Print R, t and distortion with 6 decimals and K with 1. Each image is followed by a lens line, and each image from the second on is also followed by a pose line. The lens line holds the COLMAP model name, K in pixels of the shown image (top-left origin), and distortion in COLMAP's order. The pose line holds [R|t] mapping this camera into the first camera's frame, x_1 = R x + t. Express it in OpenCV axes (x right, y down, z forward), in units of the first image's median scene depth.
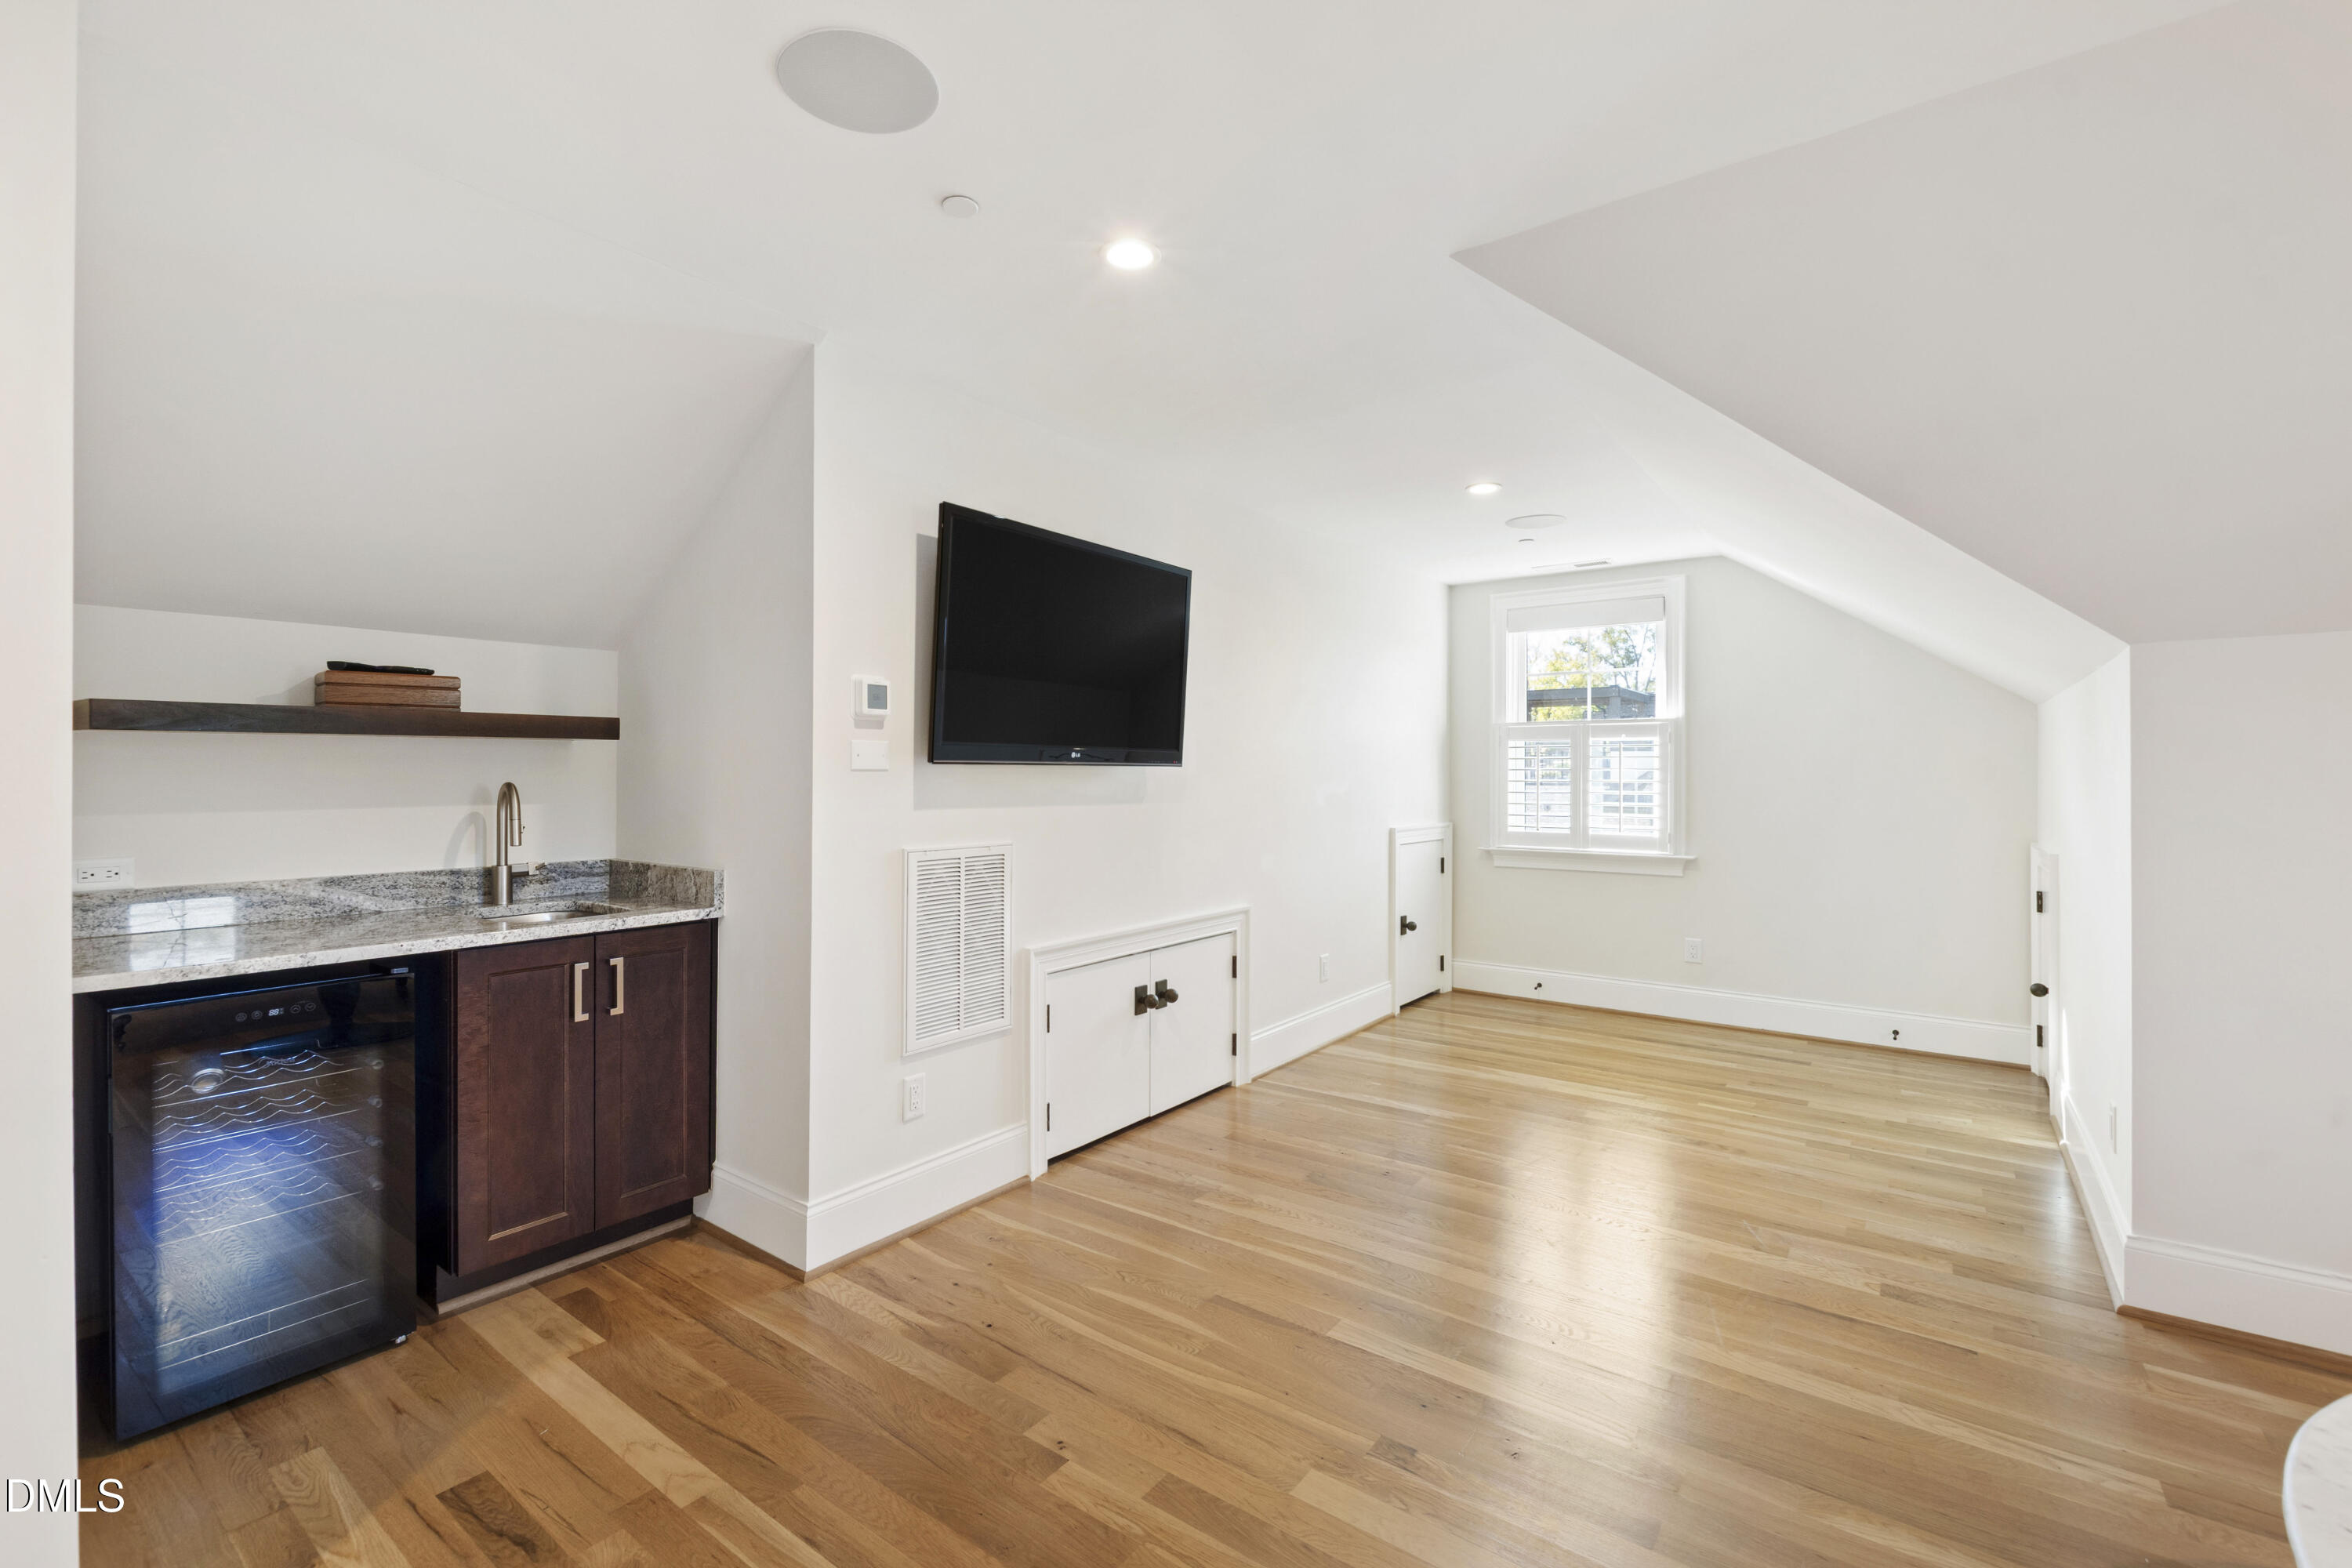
lens RADIAL K [[1029.2, 0, 1165.4], [0, 1029.2, 775.3], [0, 0, 1]] dist [0.001510, -0.000350]
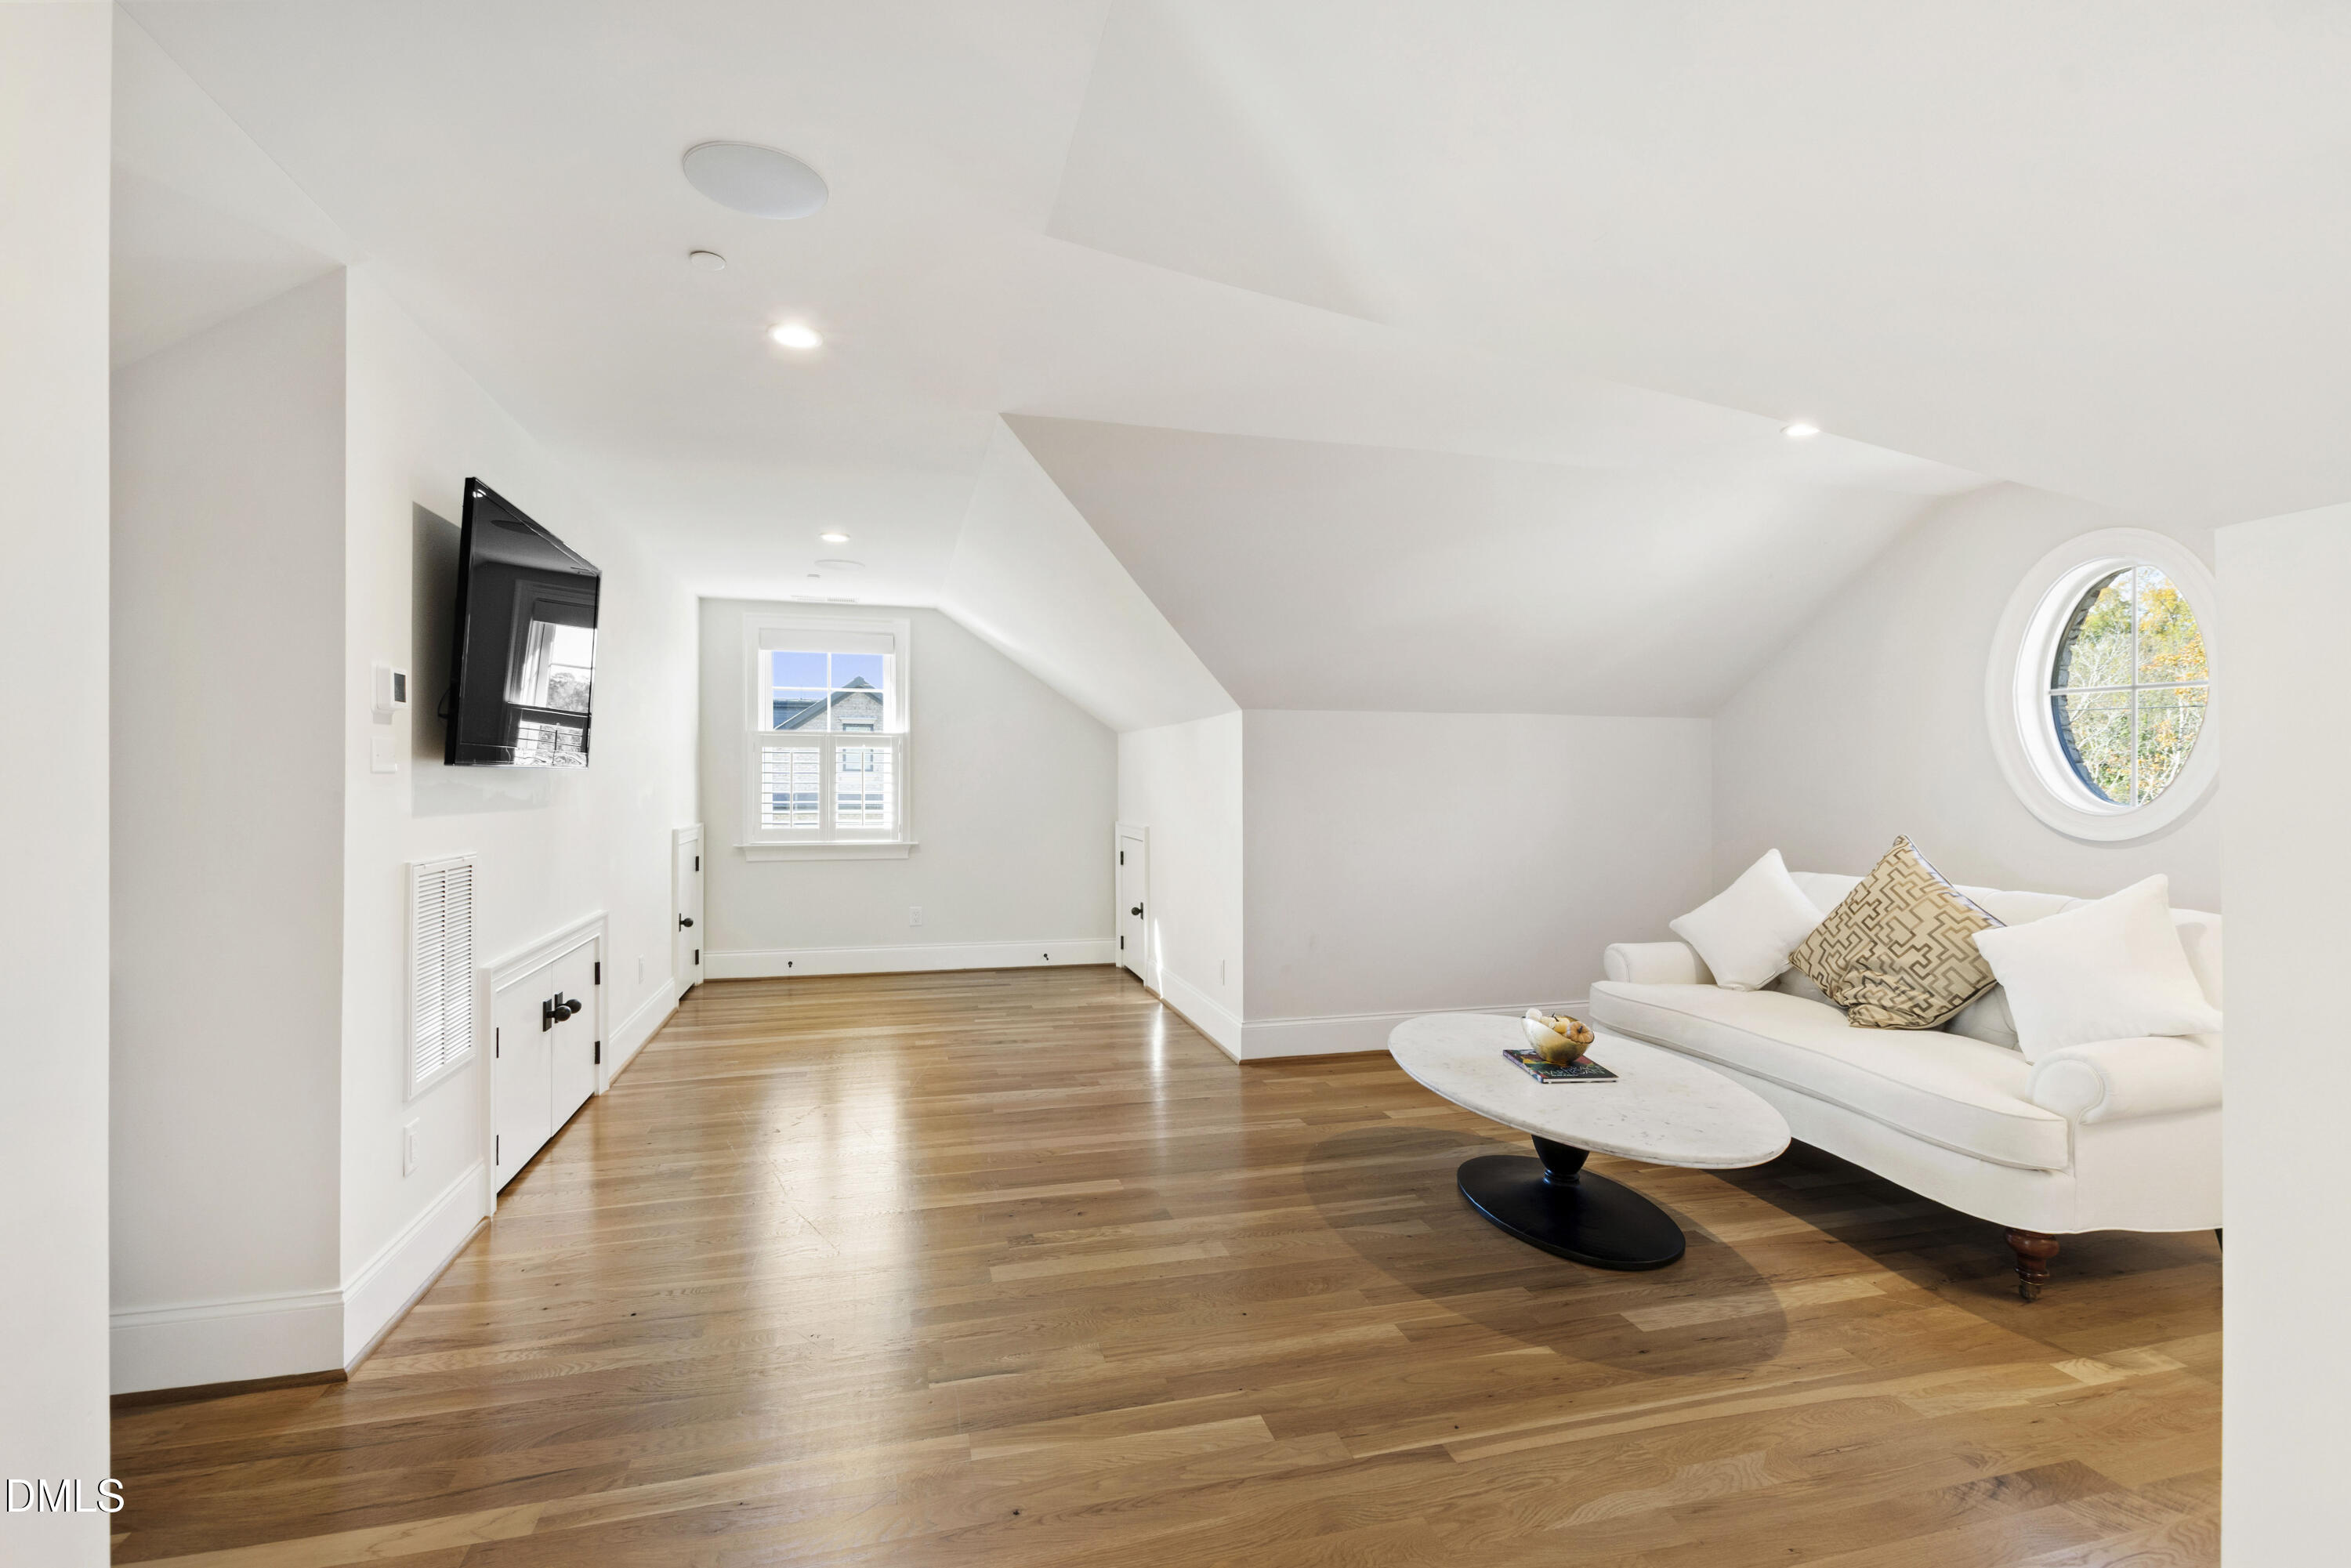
lens RADIAL K [[1028.7, 0, 1164.9], [0, 1028.7, 775.3], [0, 0, 1]] dist [0.001510, -0.000350]
pose [[0.615954, 0.003324, 0.787775, -0.373316], [-0.001600, 0.999994, -0.002968, -0.000616], [-0.787780, 0.000567, 0.615956, -0.029802]]
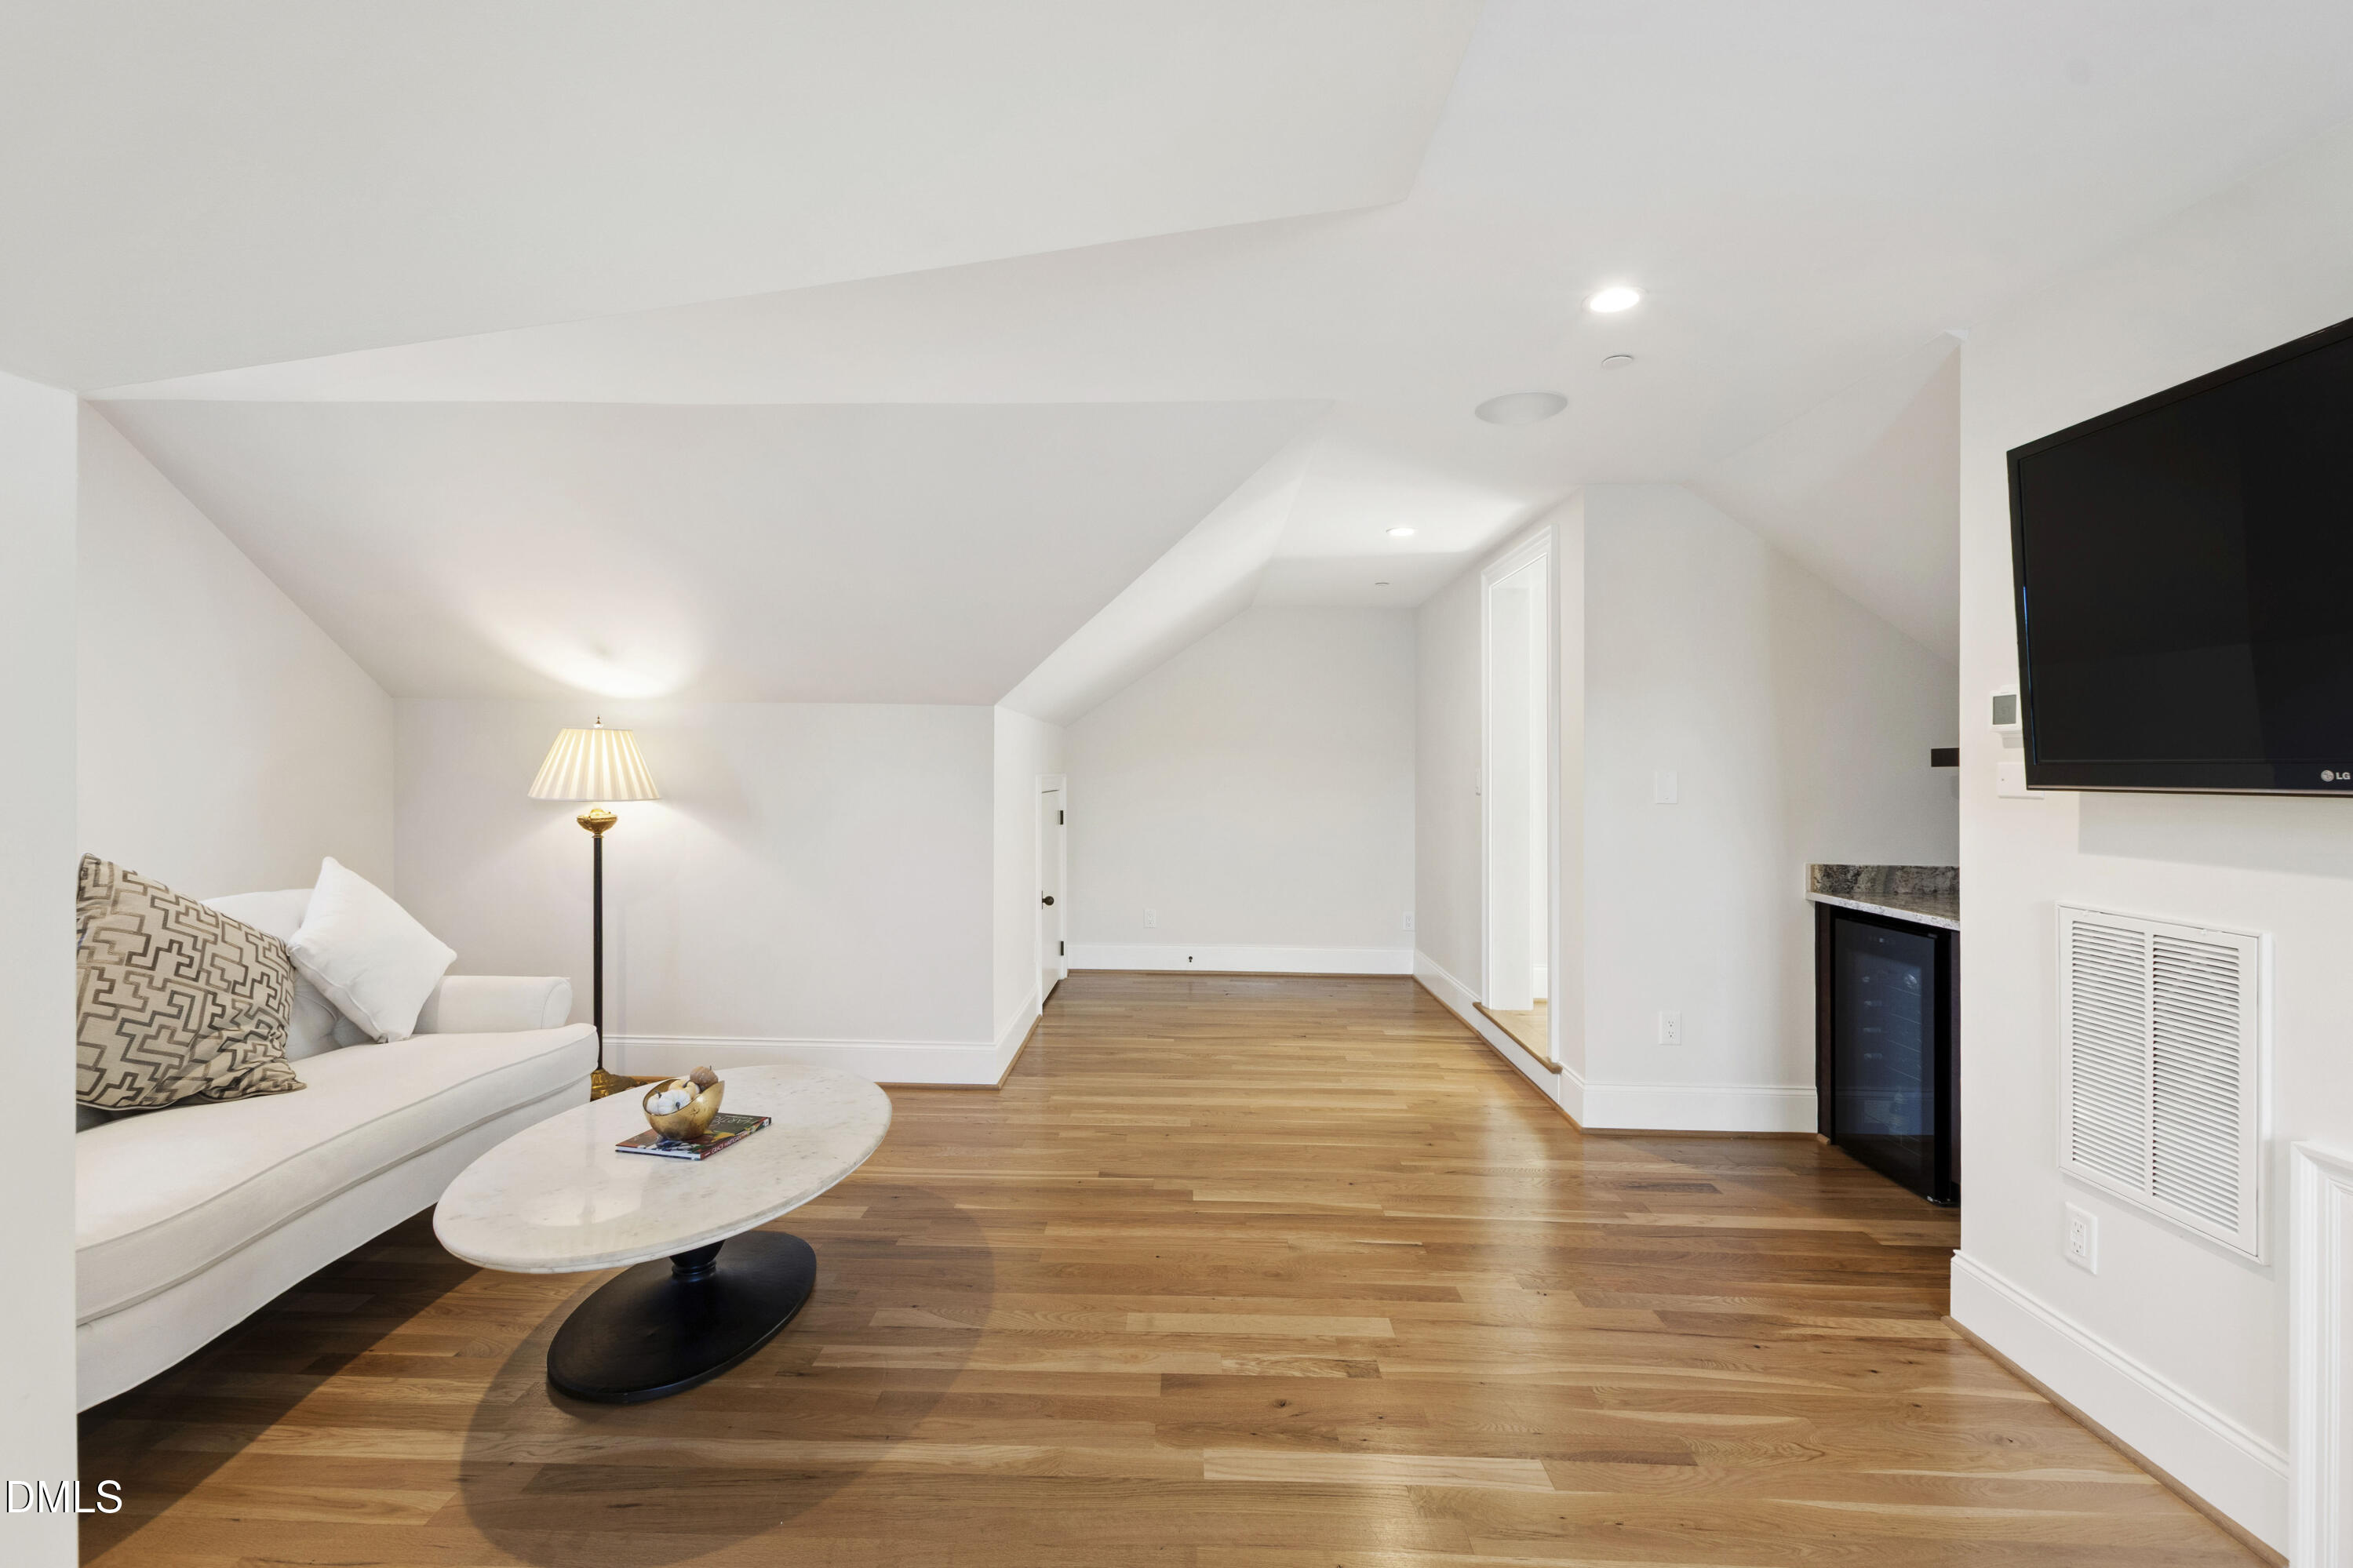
lens RADIAL K [[1026.9, 0, 1182.4], [0, 1026.9, 759.0], [0, 0, 1]] dist [0.000635, 0.000215]
pose [[-0.804797, -0.015219, -0.593355, 0.503594], [-0.014682, 0.999876, -0.005732, -0.013970], [0.593368, 0.004098, -0.804921, 0.838717]]
